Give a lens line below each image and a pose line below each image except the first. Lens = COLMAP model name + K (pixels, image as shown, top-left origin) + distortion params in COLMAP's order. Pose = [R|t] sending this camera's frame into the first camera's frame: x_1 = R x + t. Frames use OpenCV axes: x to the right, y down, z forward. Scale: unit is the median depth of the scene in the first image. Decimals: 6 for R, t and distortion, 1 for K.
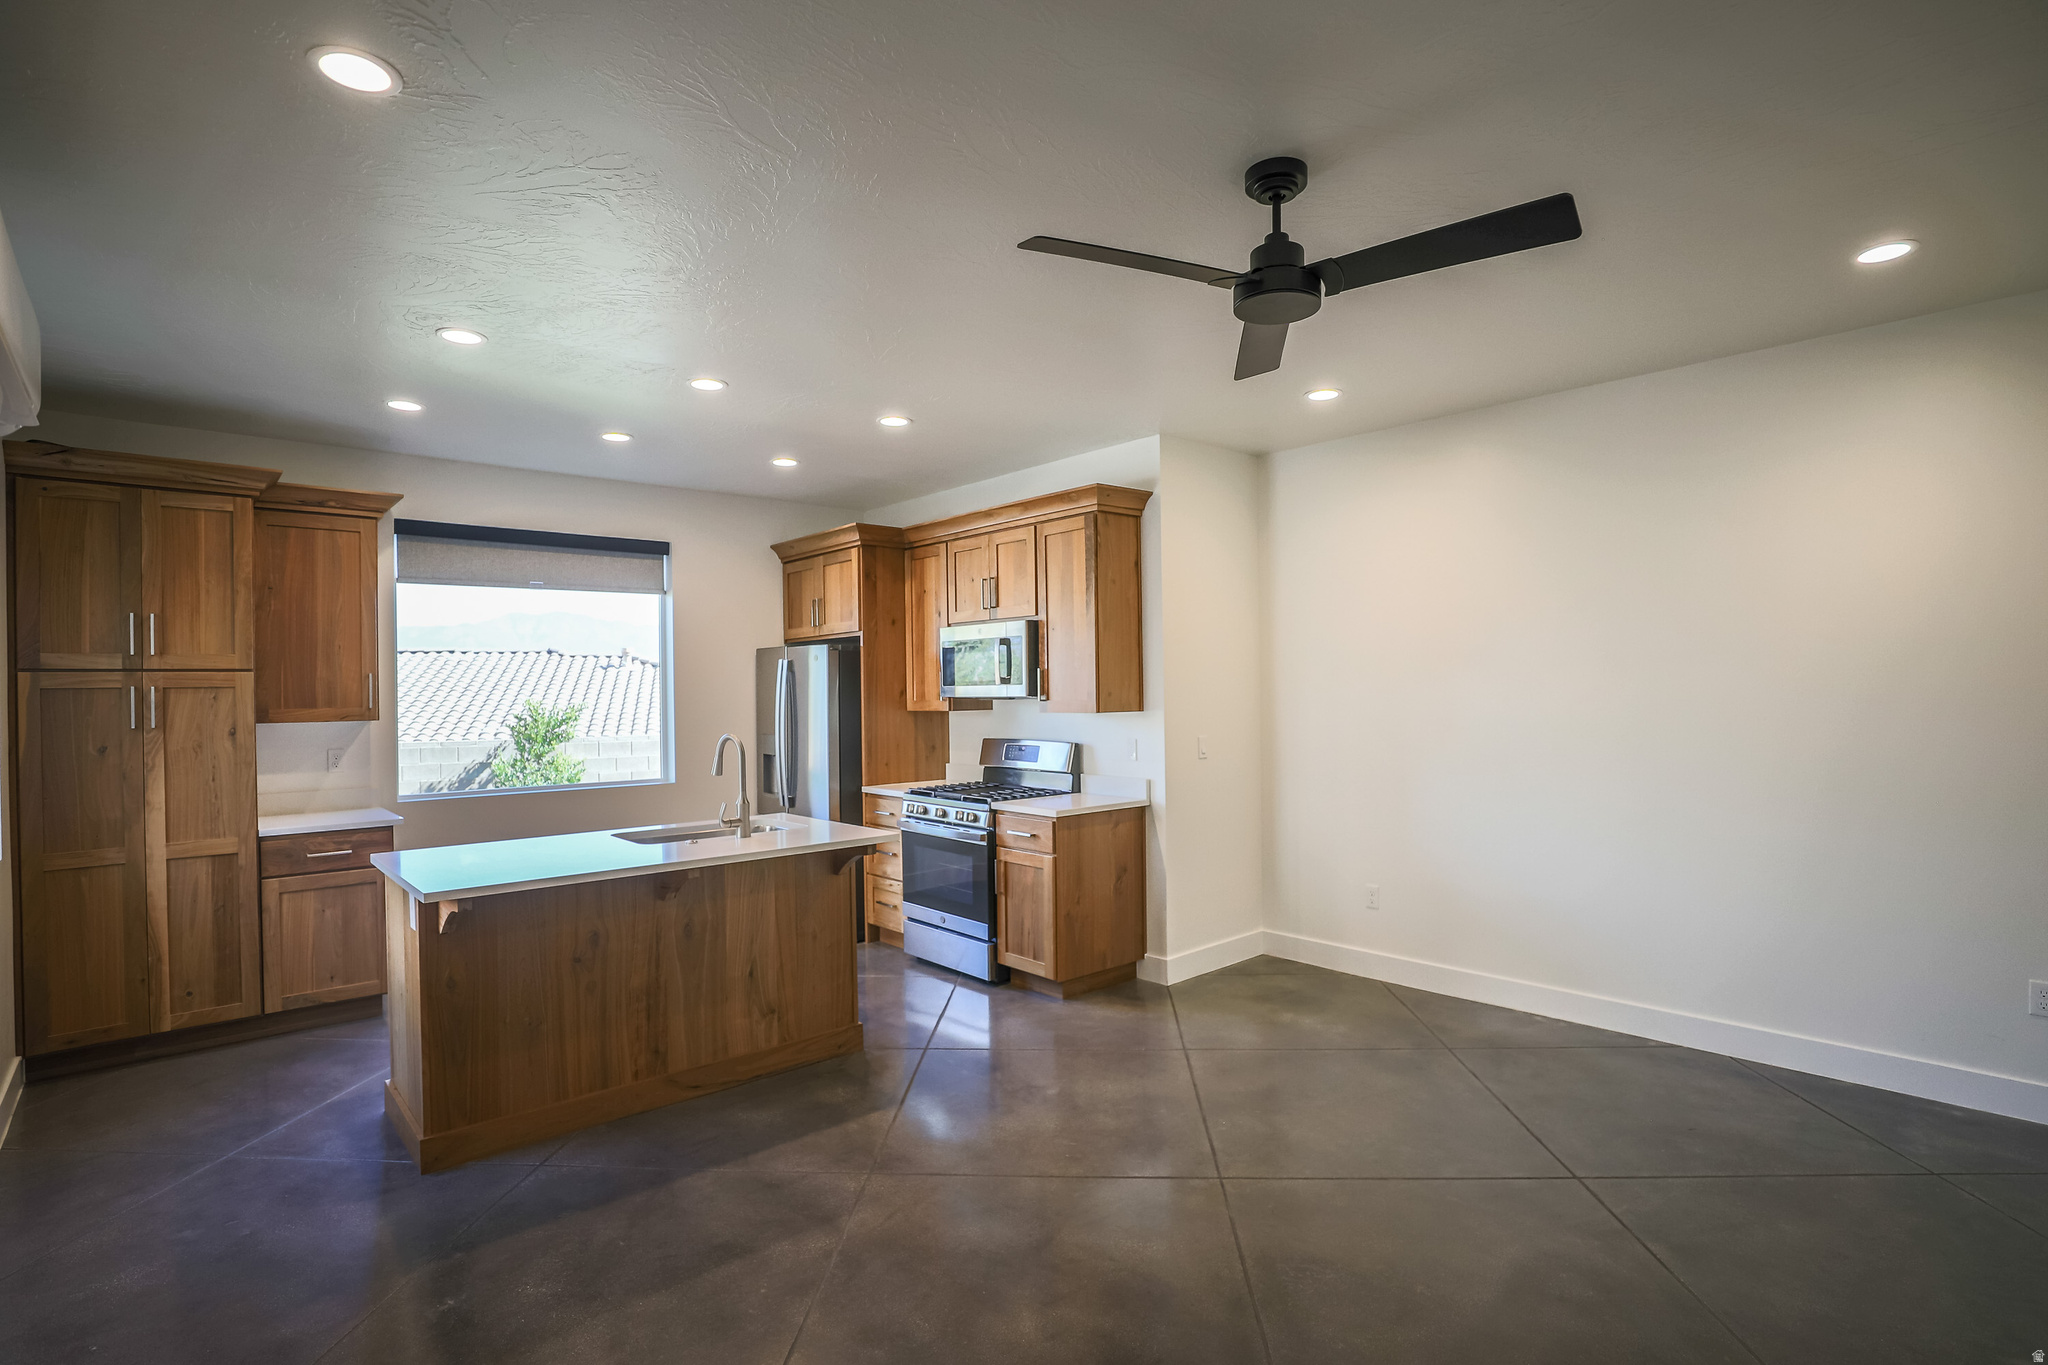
lens RADIAL K [[1004.8, 0, 1030.2], [0, 1004.8, 691.3], [0, 0, 1]] dist [-0.041335, 0.010305]
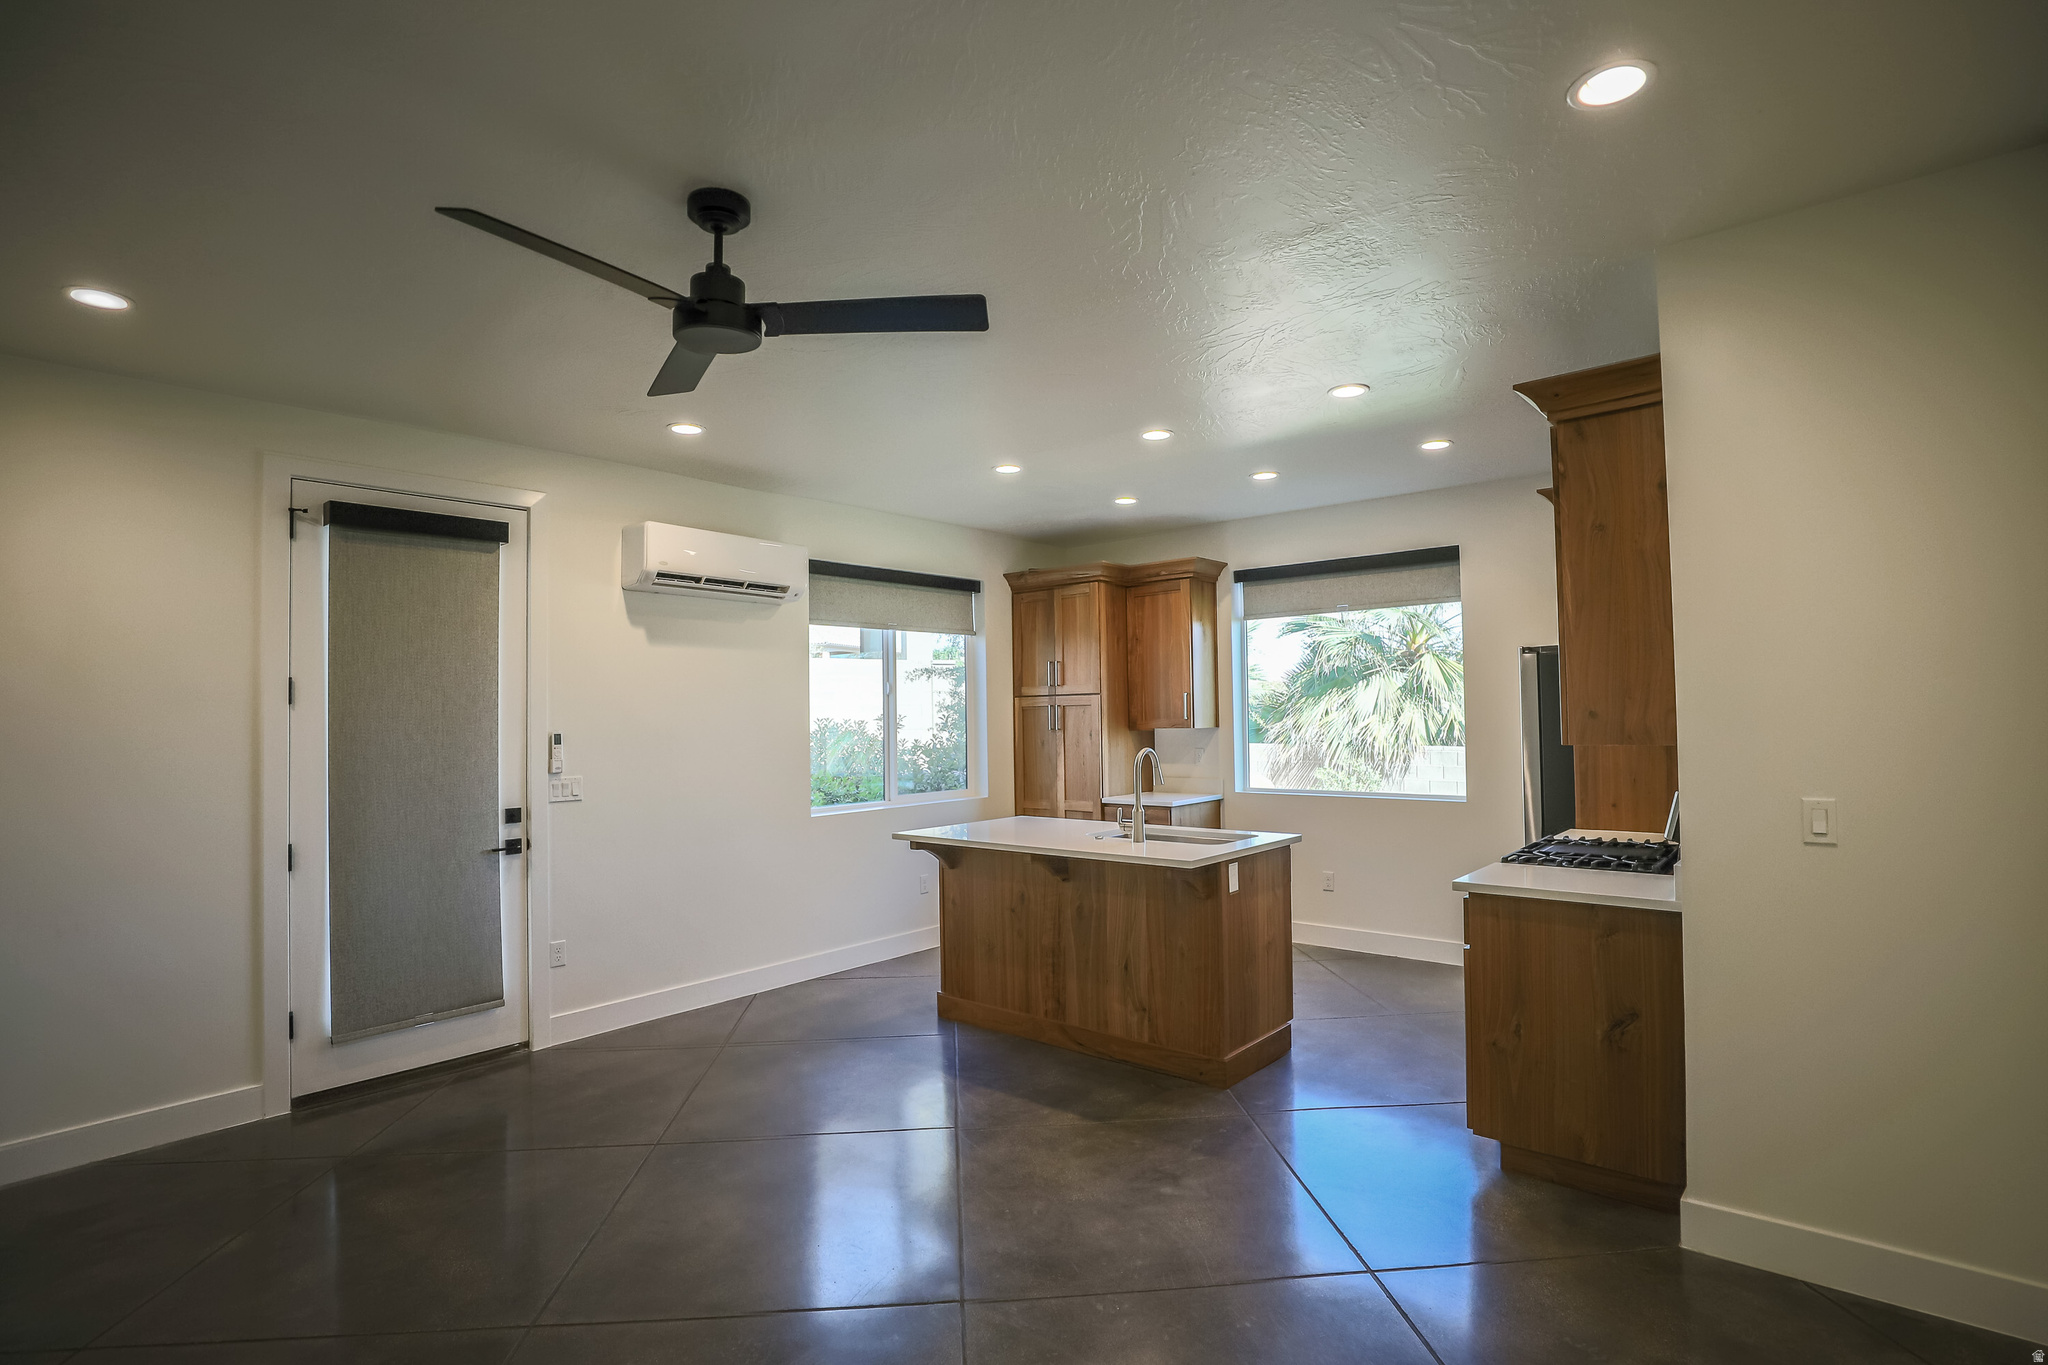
lens RADIAL K [[1004.8, 0, 1035.2], [0, 1004.8, 677.1], [0, 0, 1]] dist [-0.041335, 0.010305]
pose [[0.140080, -0.026051, -0.989797, 0.663788], [0.011818, 0.999627, -0.024638, -0.009385], [0.990070, -0.008247, 0.140336, 0.612340]]
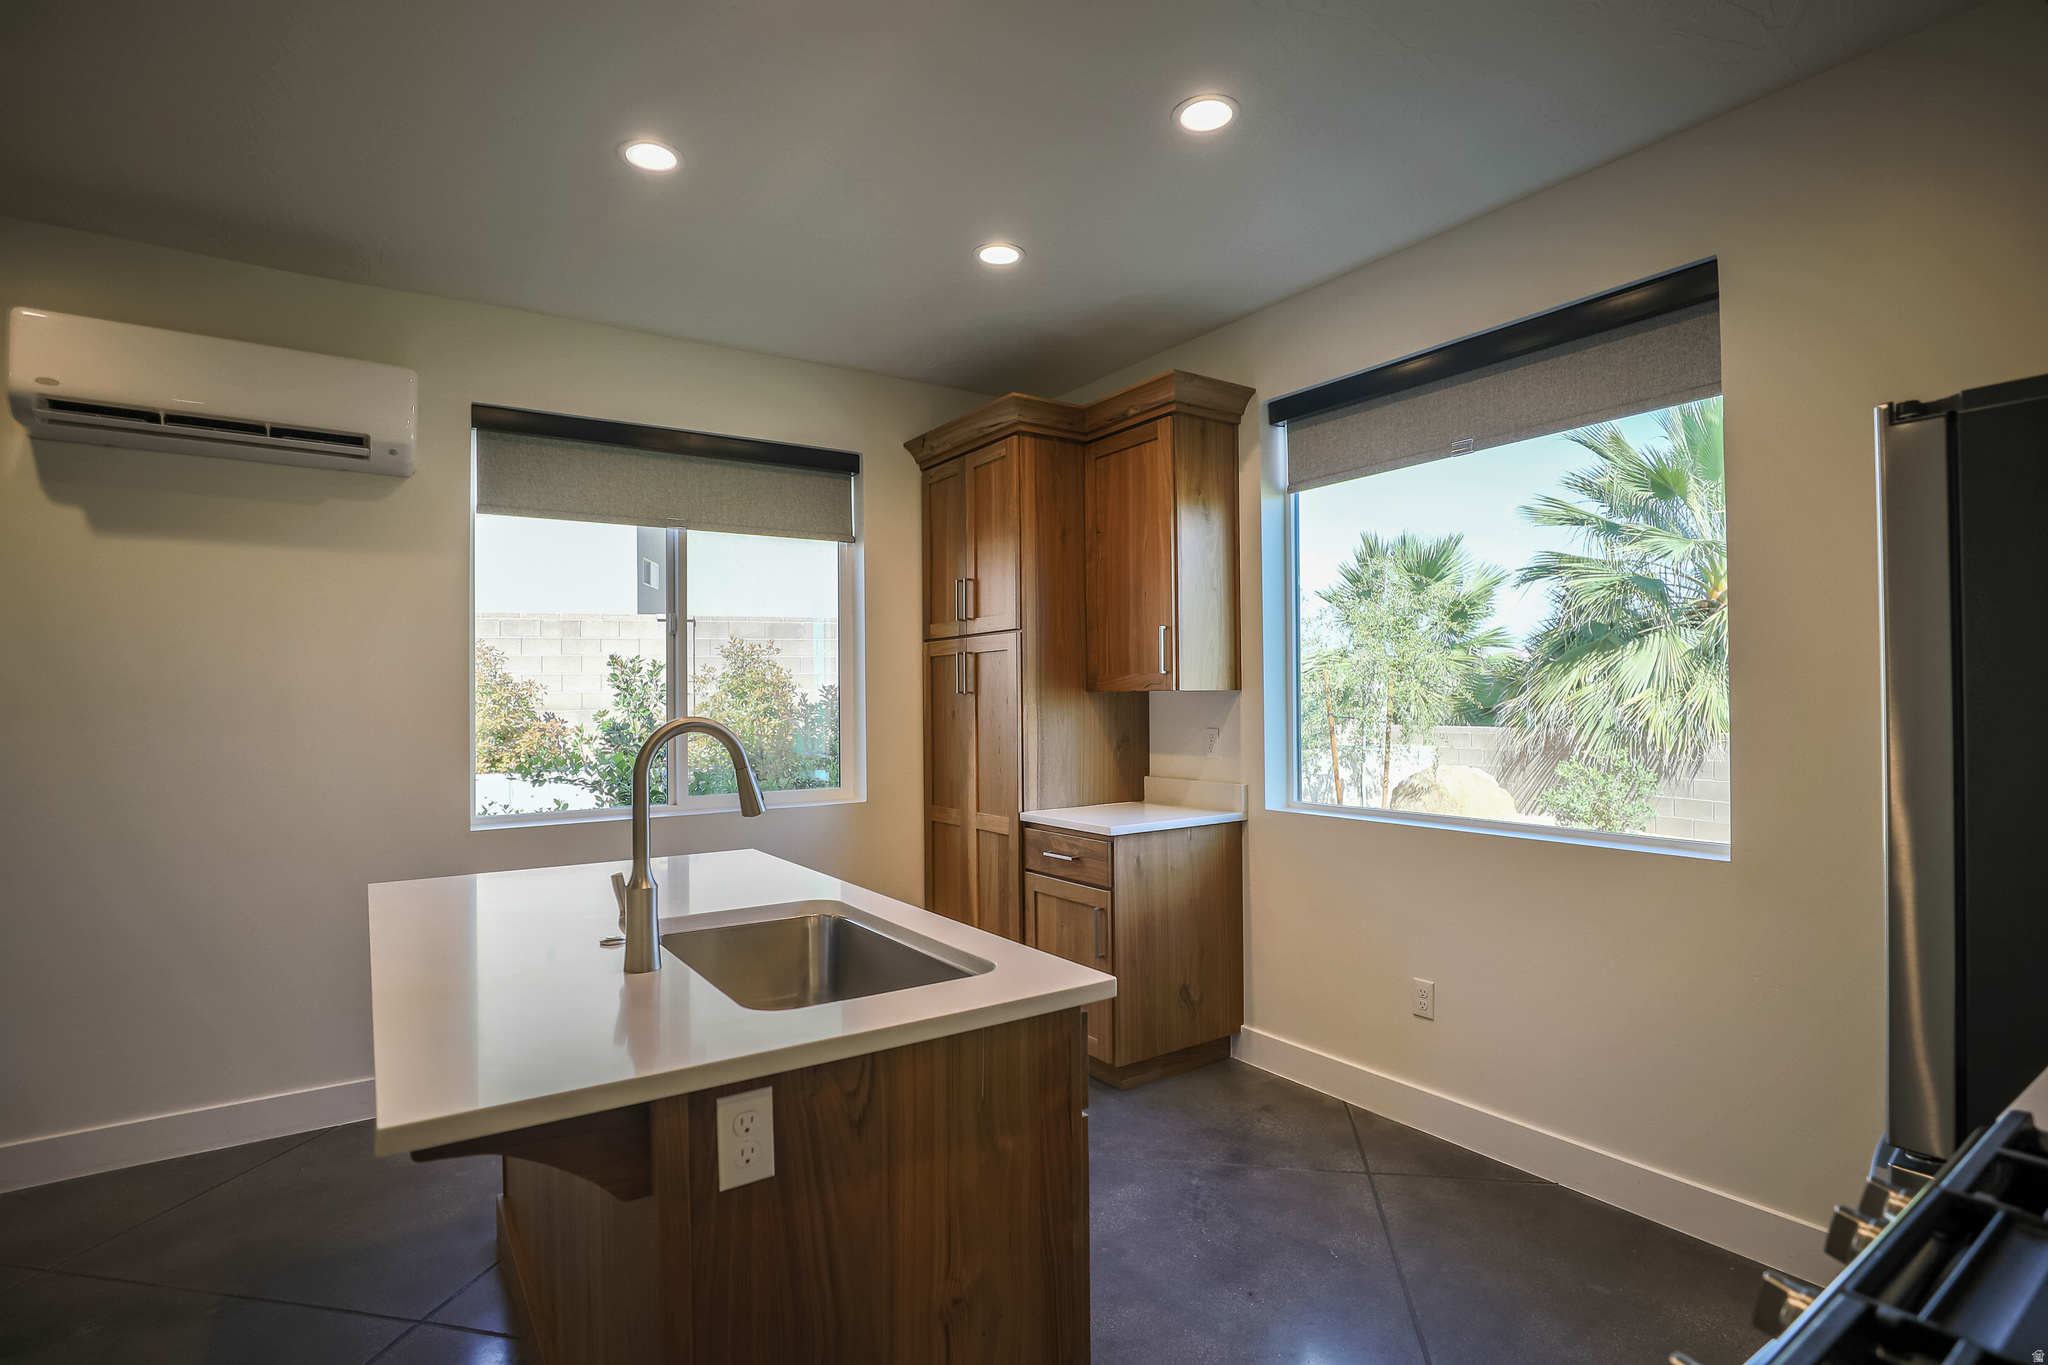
lens RADIAL K [[1004.8, 0, 1024.1], [0, 1004.8, 683.7], [0, 0, 1]] dist [-0.041335, 0.010305]
pose [[-0.132047, -0.001331, -0.991243, 0.084690], [0.009523, 0.999951, -0.002612, 0.025498], [0.991198, -0.009785, -0.132028, 1.006239]]
